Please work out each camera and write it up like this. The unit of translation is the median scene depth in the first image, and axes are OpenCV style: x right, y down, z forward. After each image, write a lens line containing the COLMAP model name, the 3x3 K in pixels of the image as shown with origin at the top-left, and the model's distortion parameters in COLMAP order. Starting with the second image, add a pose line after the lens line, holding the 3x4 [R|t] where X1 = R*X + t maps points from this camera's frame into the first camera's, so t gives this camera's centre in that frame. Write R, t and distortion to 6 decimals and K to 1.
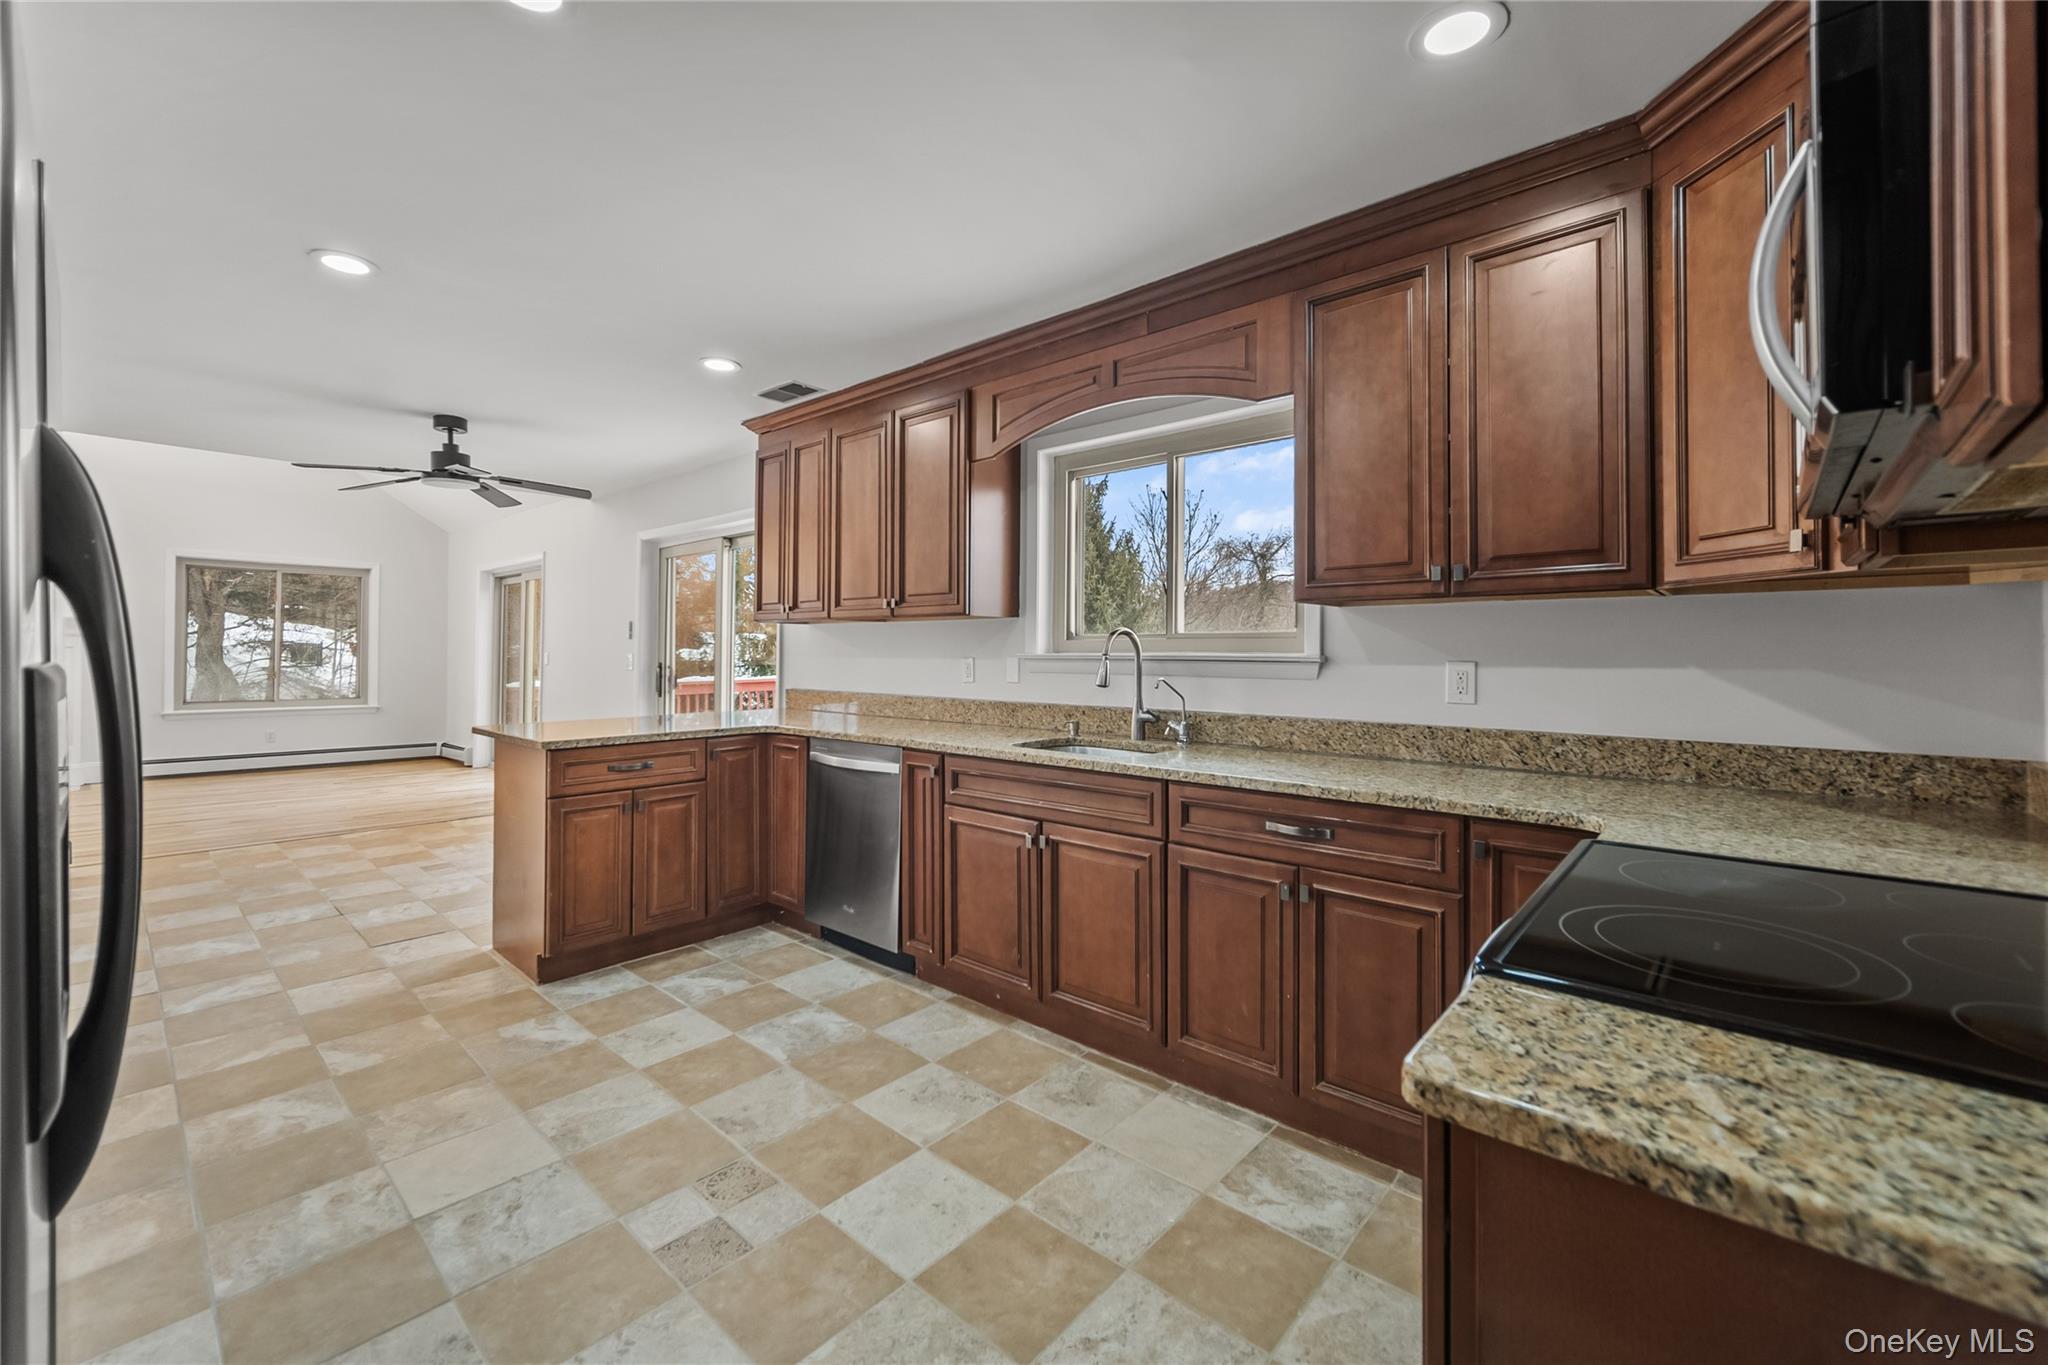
lens RADIAL K [[827.3, 0, 1024.9], [0, 827.3, 651.7], [0, 0, 1]] dist [-0.001396, -0.000167]
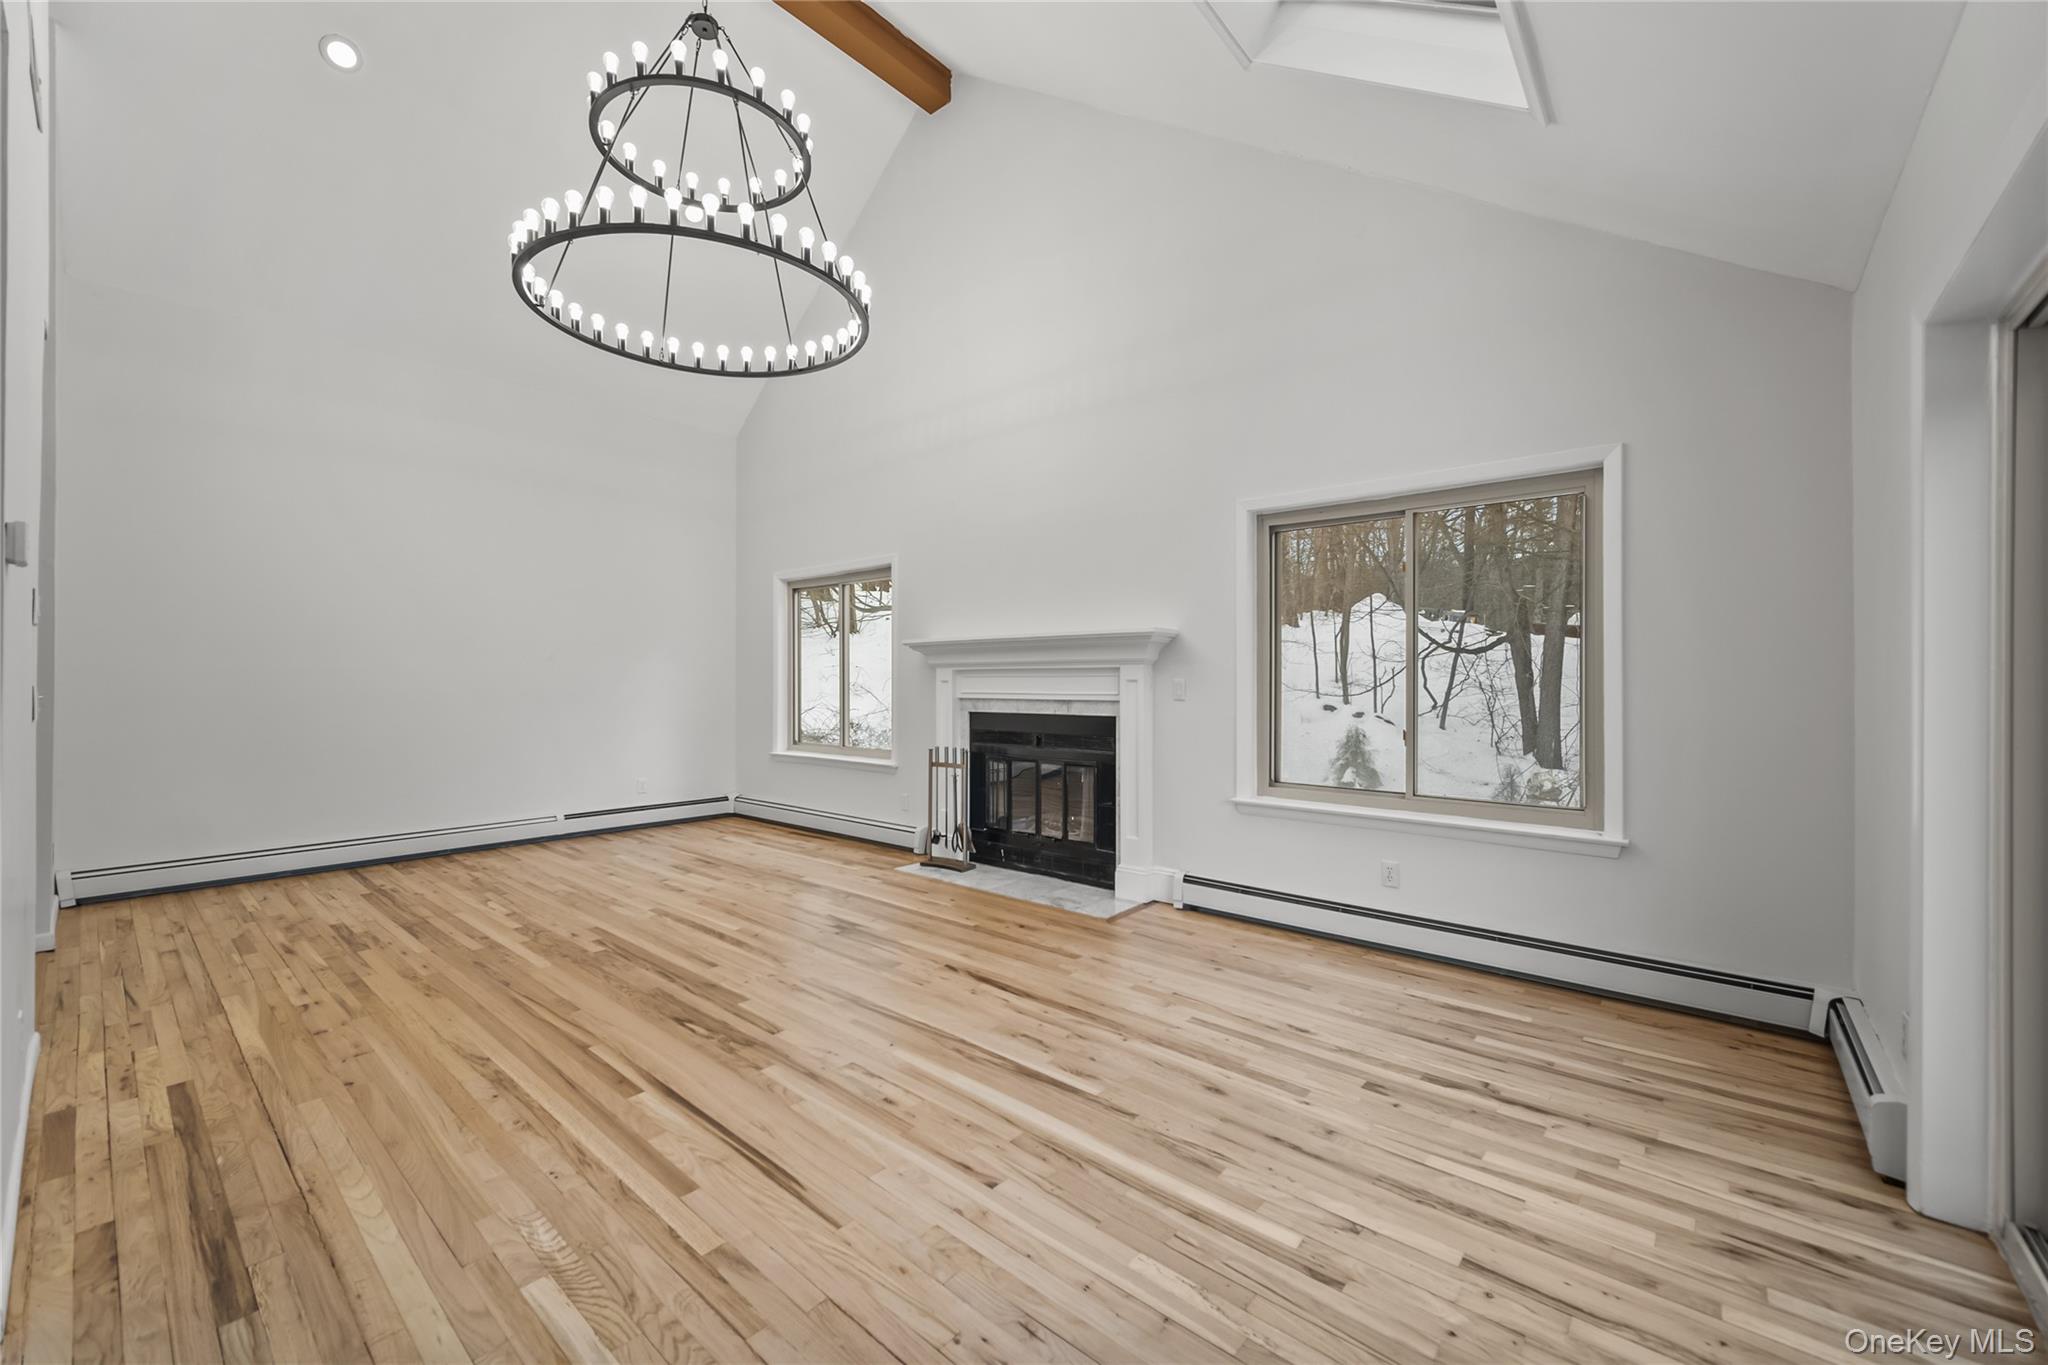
lens RADIAL K [[811.6, 0, 1020.0], [0, 811.6, 677.1], [0, 0, 1]] dist [-0.002032, -0.000187]
pose [[0.015598, -0.010846, -0.999820, -1.660414], [-0.001606, 0.999940, -0.010872, -0.003698], [0.999877, 0.001775, 0.015579, 2.798536]]
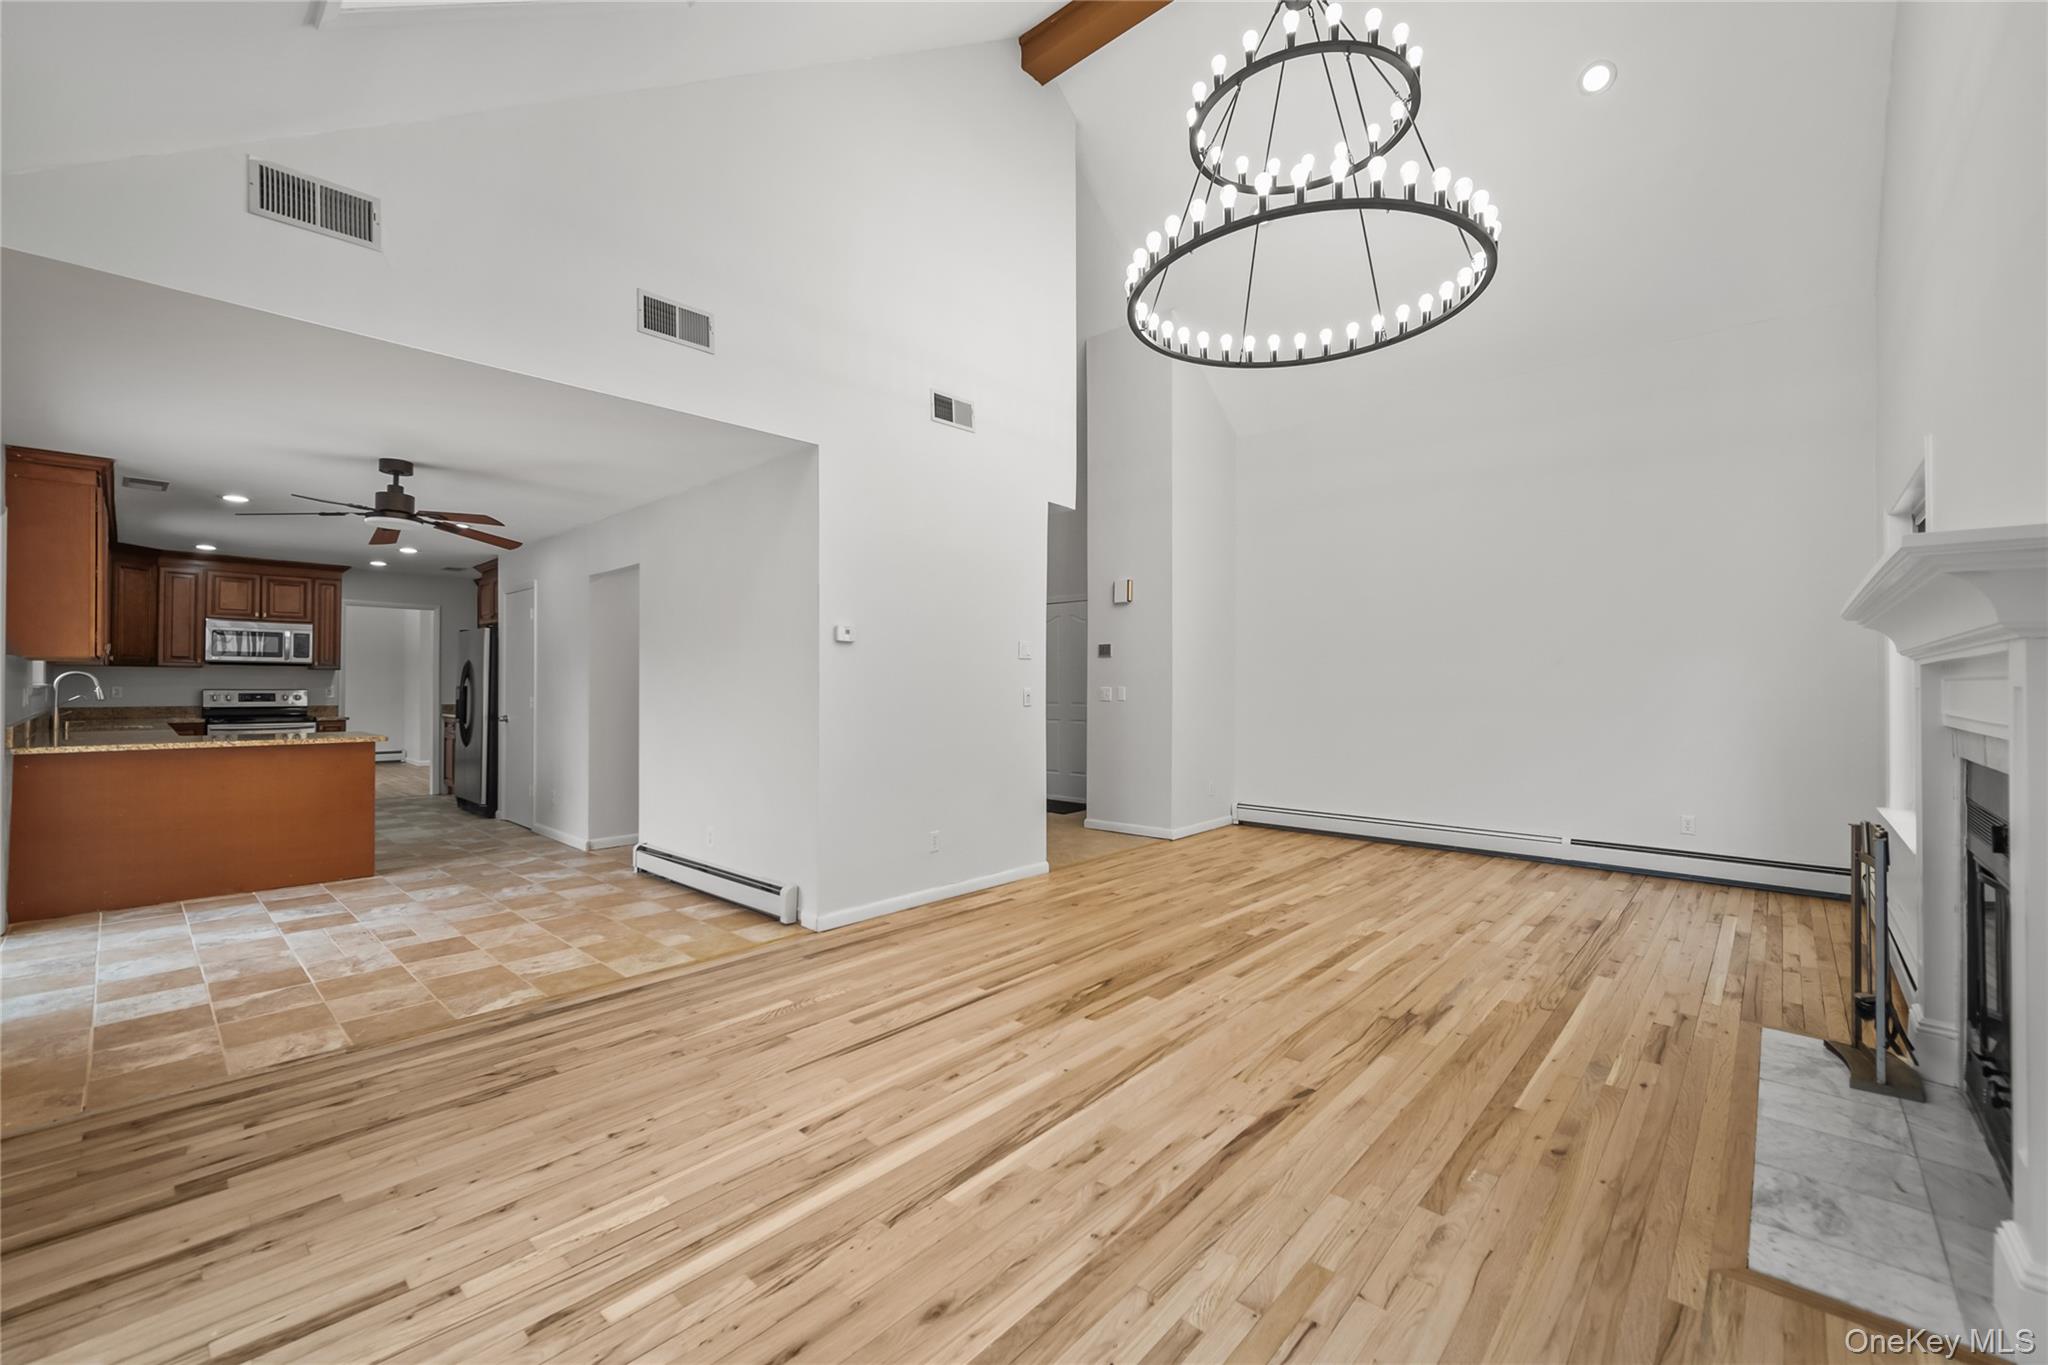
lens RADIAL K [[826.8, 0, 1016.0], [0, 826.8, 679.8], [0, 0, 1]] dist [-0.001903, 0.000010]
pose [[-0.999790, -0.006270, 0.019498, -2.819702], [-0.006361, 0.999969, -0.004603, -0.017395], [-0.019469, -0.004726, -0.999799, 3.799648]]
